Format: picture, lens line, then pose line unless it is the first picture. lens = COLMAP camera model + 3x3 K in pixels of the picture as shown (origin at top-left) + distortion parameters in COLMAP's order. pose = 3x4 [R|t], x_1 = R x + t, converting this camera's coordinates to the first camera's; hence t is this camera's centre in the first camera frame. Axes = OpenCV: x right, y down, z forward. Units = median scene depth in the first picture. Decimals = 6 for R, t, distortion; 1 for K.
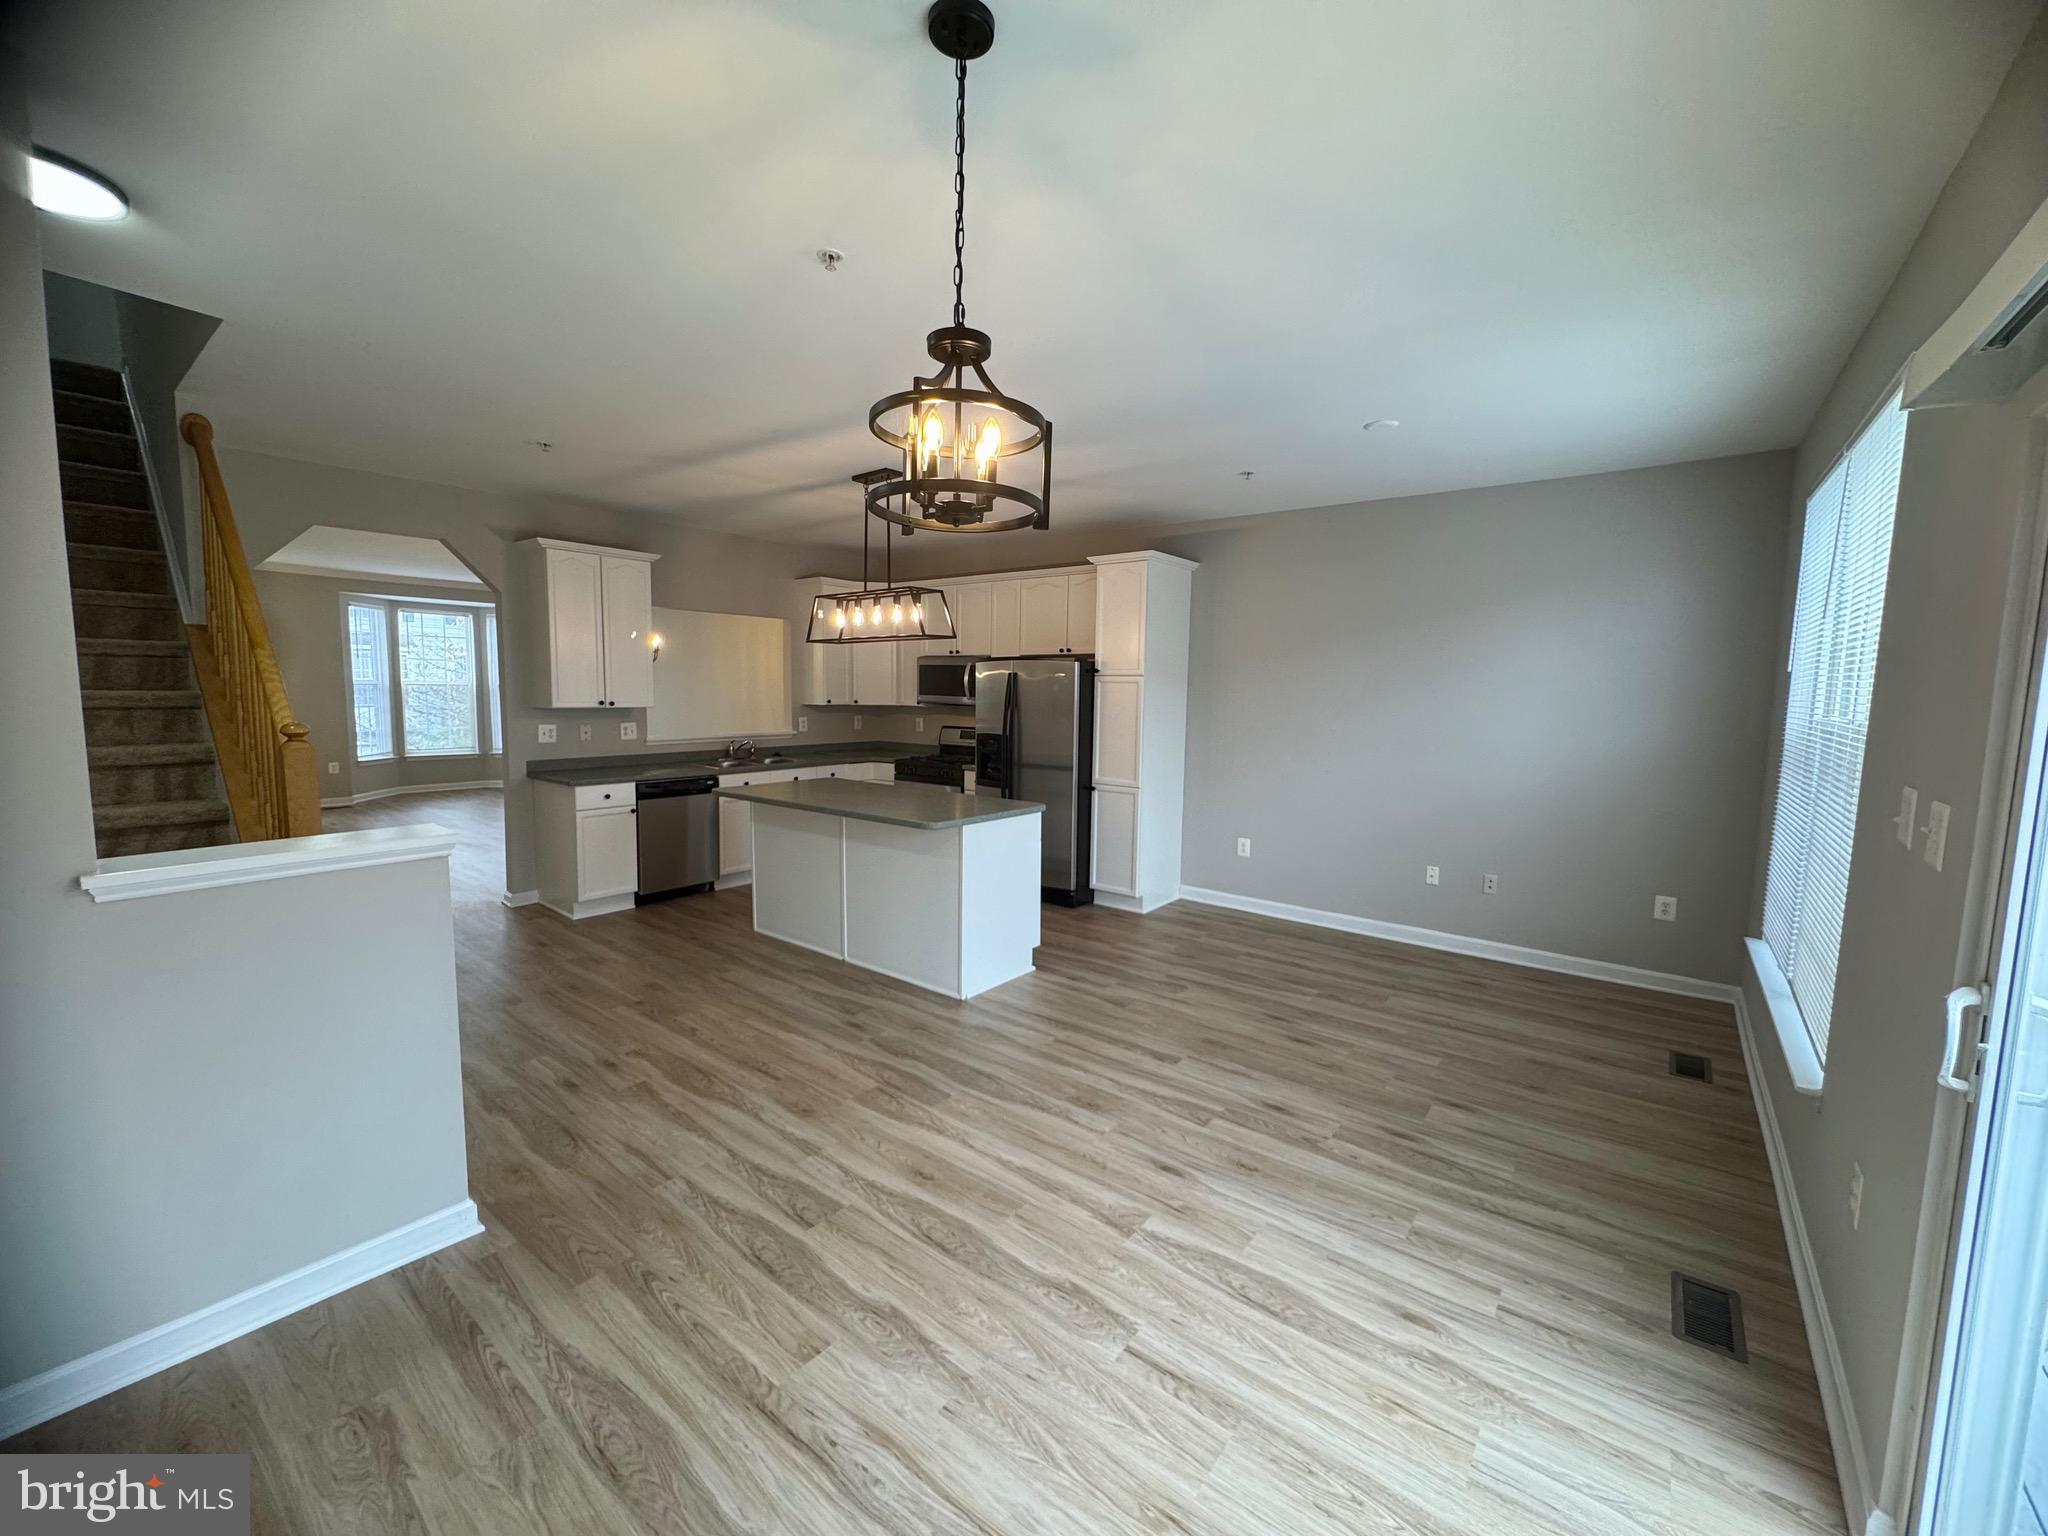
lens RADIAL K [[815.0, 0, 1019.3], [0, 815.0, 776.6], [0, 0, 1]] dist [-0.004332, 0.000493]
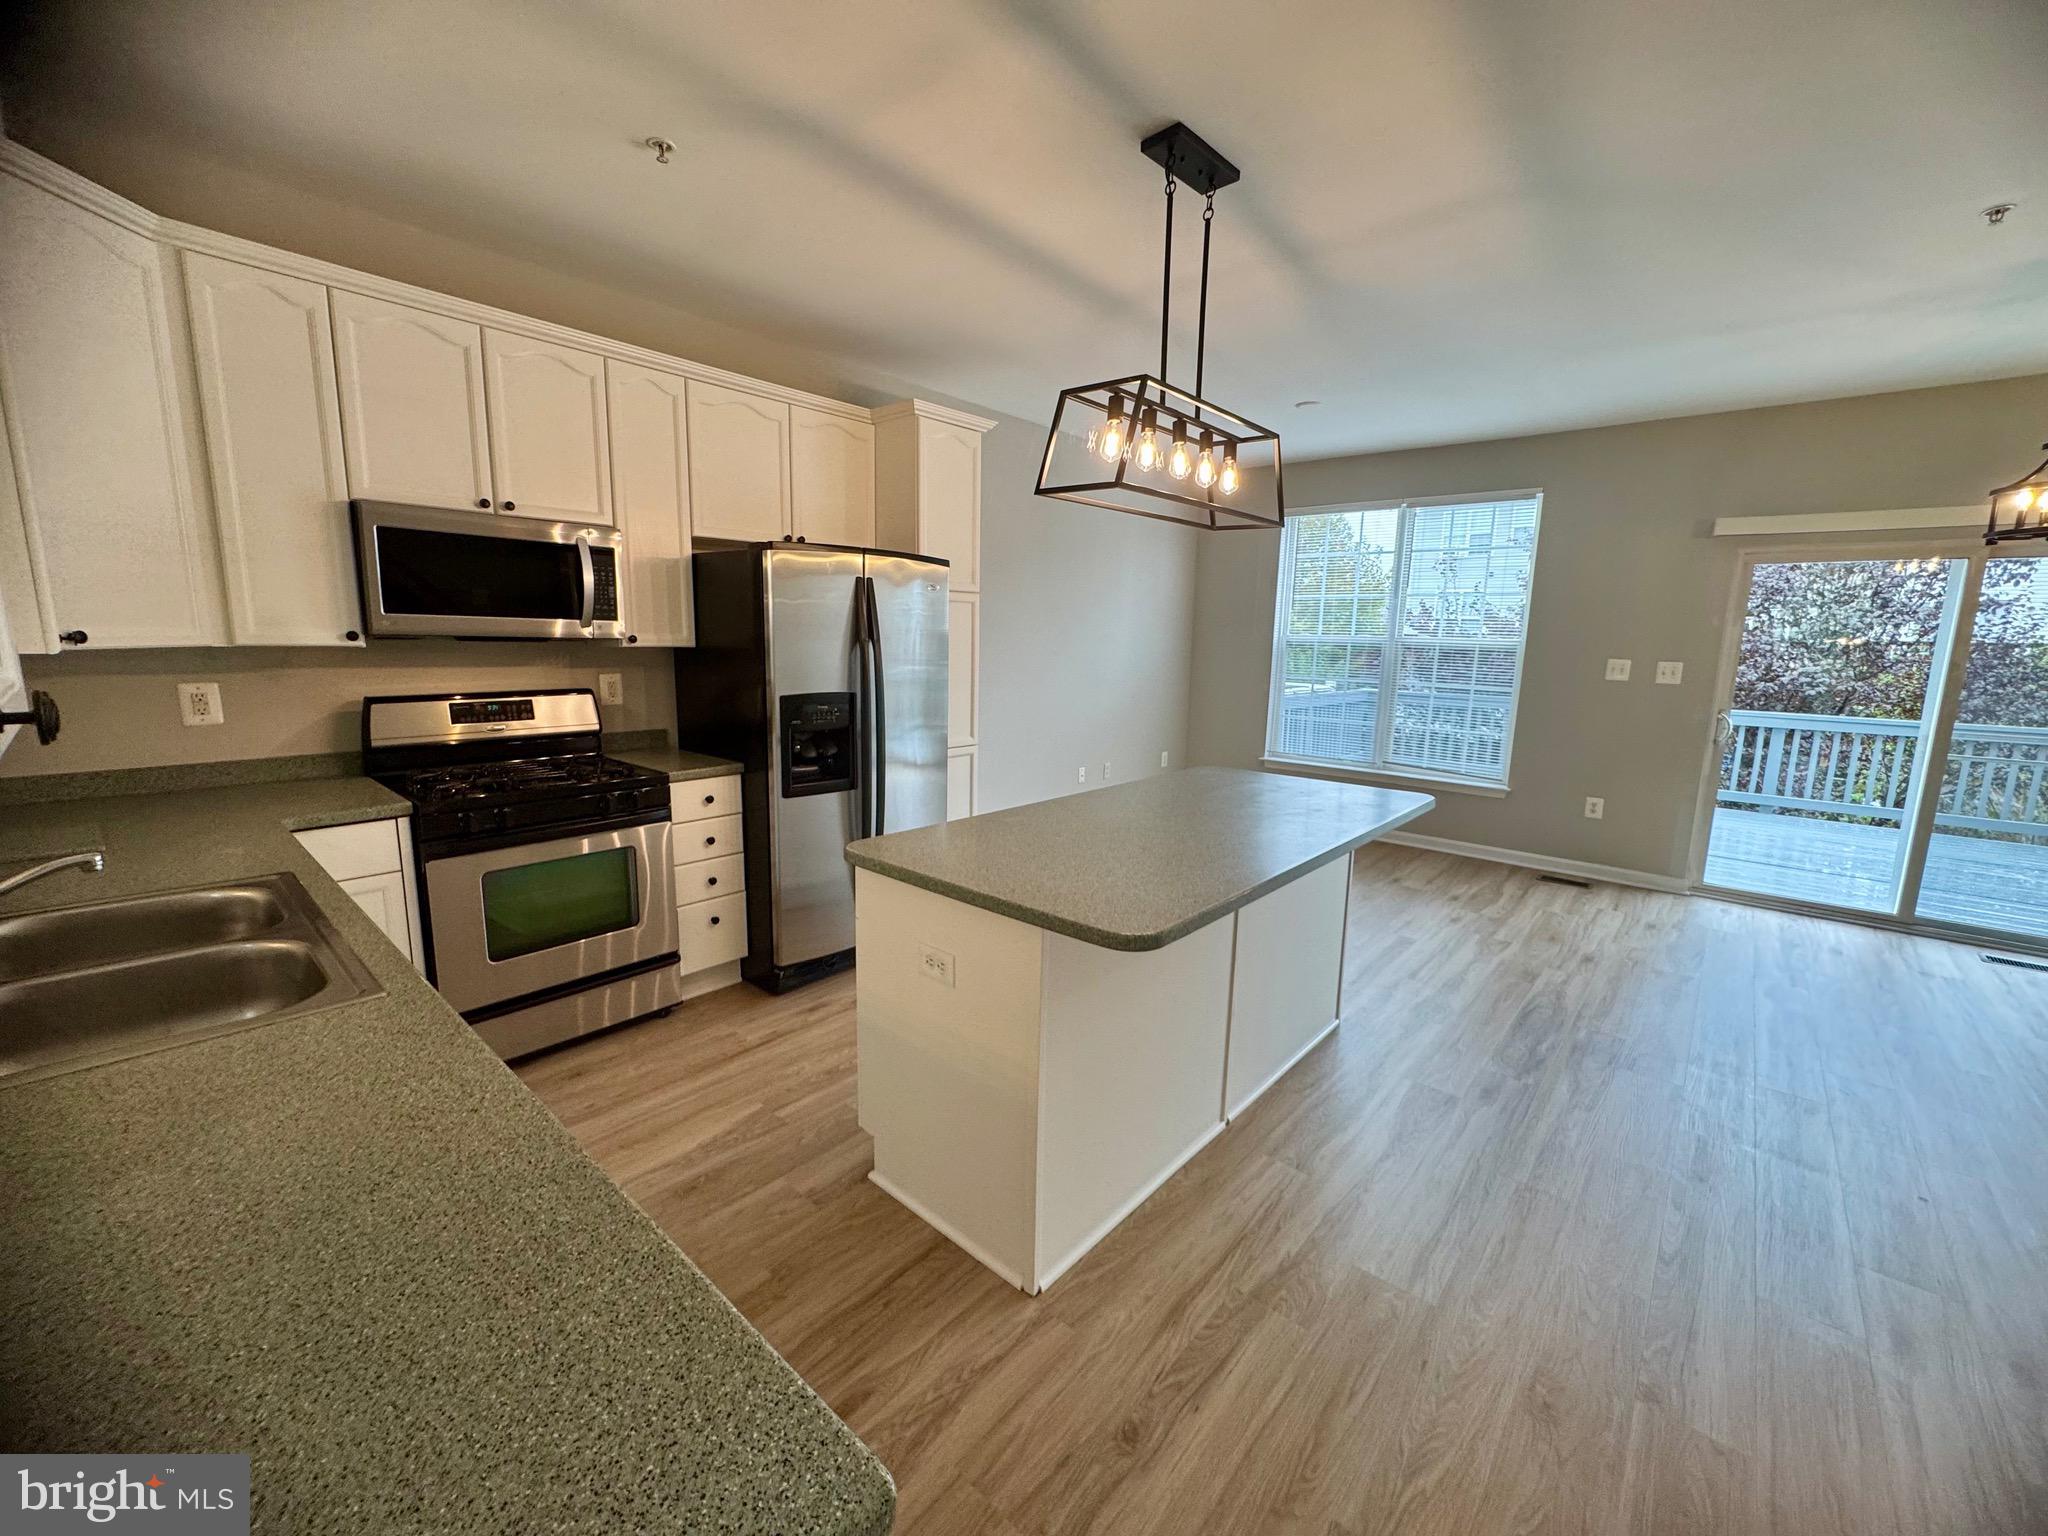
lens RADIAL K [[815.0, 0, 1022.7], [0, 815.0, 771.0], [0, 0, 1]] dist [-0.004332, 0.000493]
pose [[0.053773, -0.182226, 0.981785, -0.587782], [0.088323, 0.980222, 0.177098, -0.090814], [-0.994639, 0.077191, 0.068805, 0.897830]]
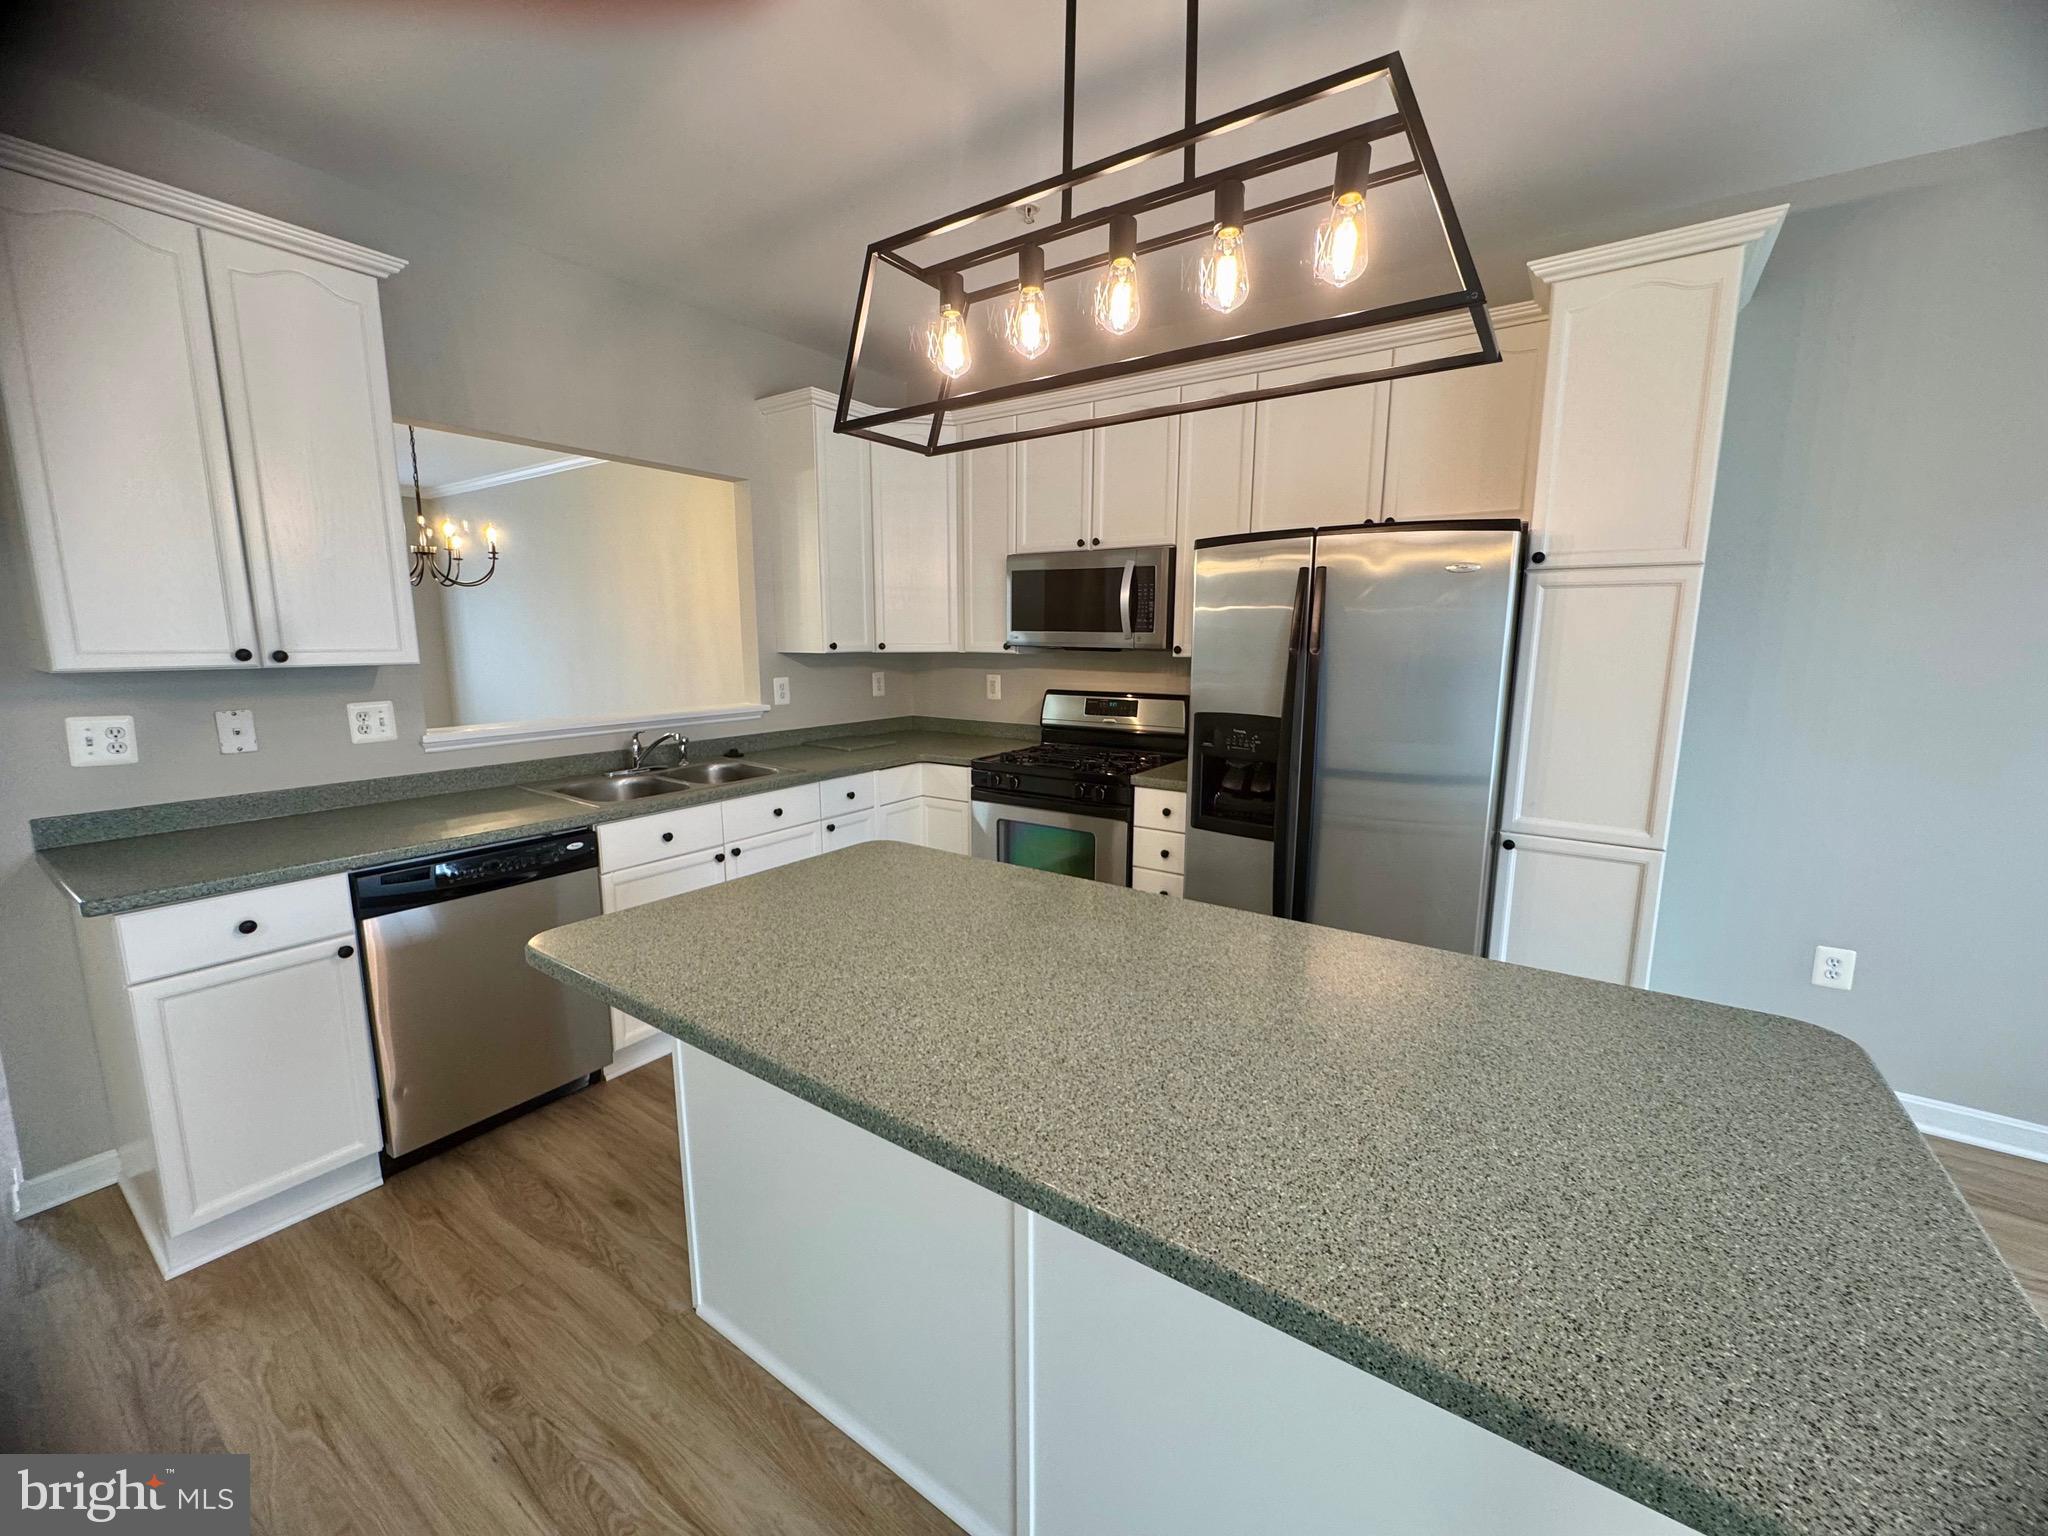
lens RADIAL K [[815.0, 0, 1019.8], [0, 815.0, 770.8], [0, 0, 1]] dist [-0.004332, 0.000493]
pose [[0.998103, -0.021781, 0.057579, -0.189125], [0.018445, 0.998155, 0.057840, -0.053509], [-0.058732, -0.056668, 0.996664, 0.615321]]
